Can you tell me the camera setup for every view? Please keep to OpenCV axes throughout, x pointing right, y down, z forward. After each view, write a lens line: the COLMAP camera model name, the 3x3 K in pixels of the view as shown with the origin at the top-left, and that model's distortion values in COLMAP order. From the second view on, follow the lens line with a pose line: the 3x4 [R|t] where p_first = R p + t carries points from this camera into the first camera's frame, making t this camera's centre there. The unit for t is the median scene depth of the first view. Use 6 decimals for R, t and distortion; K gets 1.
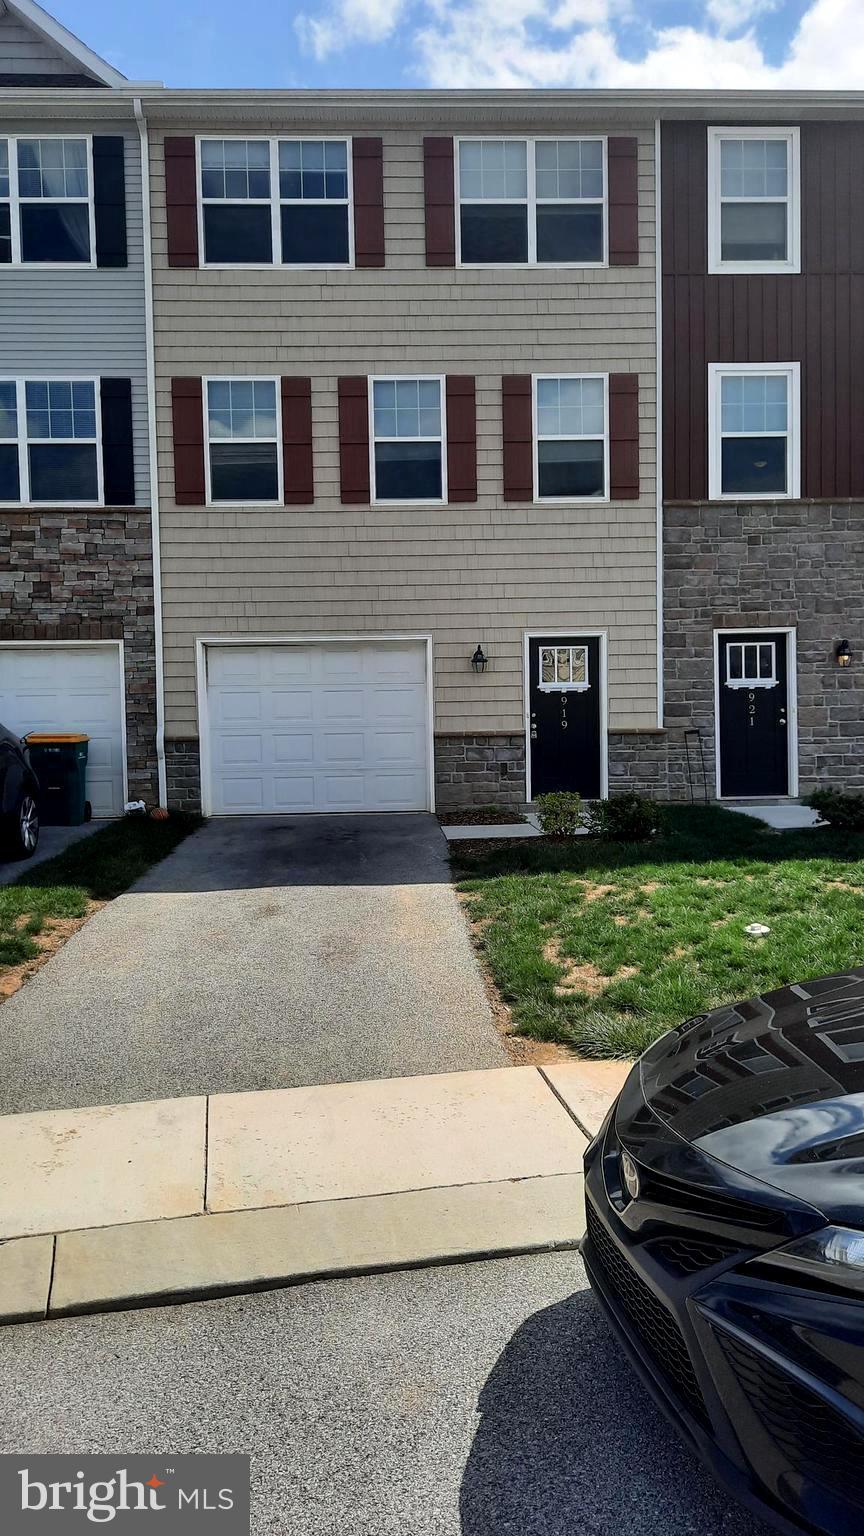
lens RADIAL K [[1136.7, 0, 432.7], [0, 1136.7, 765.9], [0, 0, 1]] dist [0.003005, -0.002821]
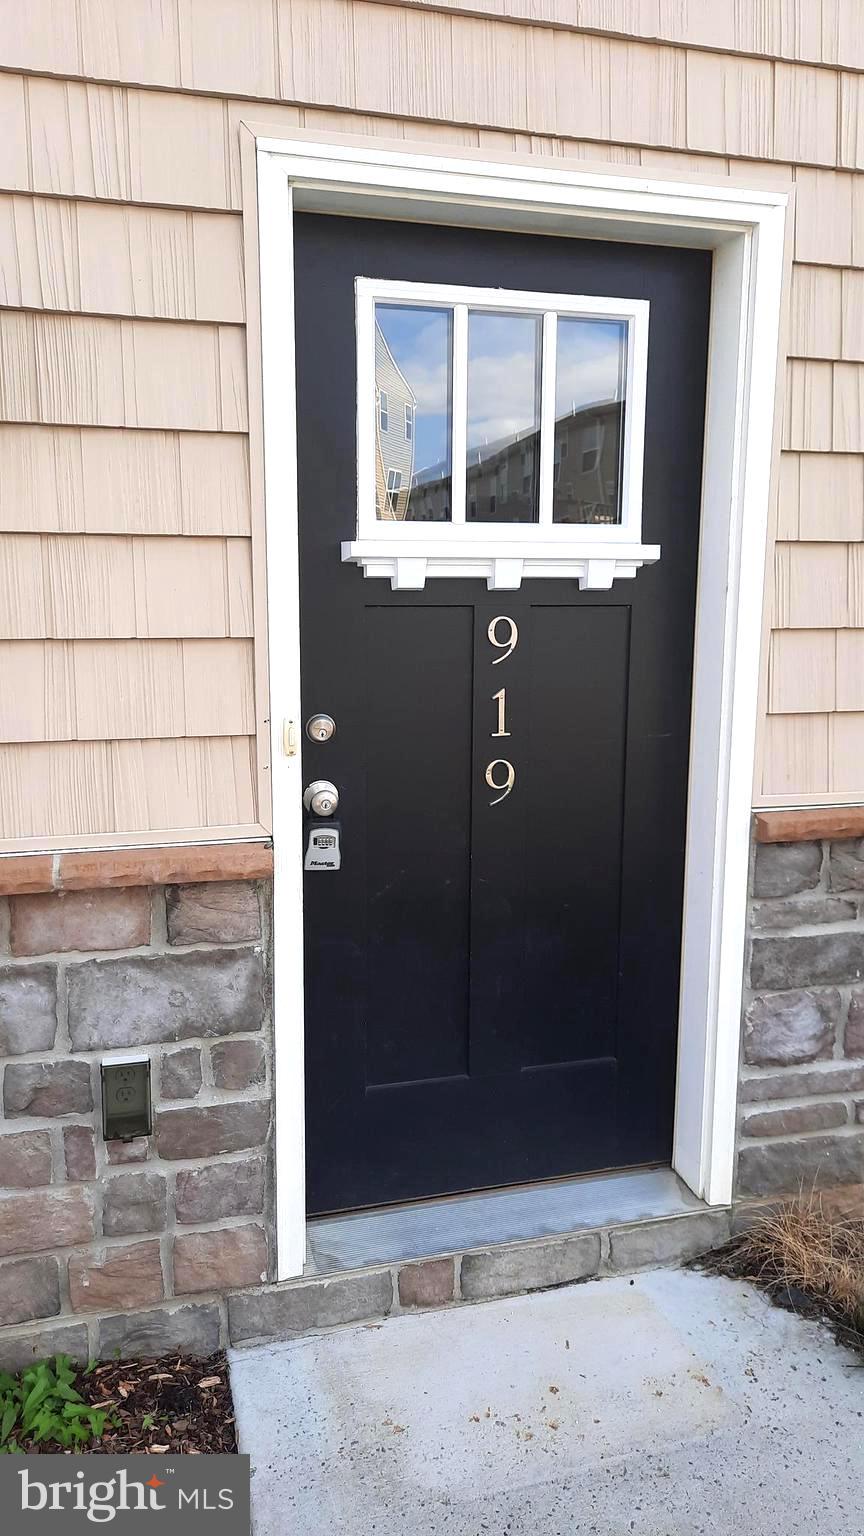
lens RADIAL K [[1136.7, 0, 427.6], [0, 1136.7, 762.8], [0, 0, 1]] dist [0.003005, -0.002821]
pose [[0.973439, -0.016950, 0.228319, 0.067099], [-0.002647, 0.996356, 0.085252, -0.053903], [-0.228932, -0.083592, 0.969847, 0.846170]]
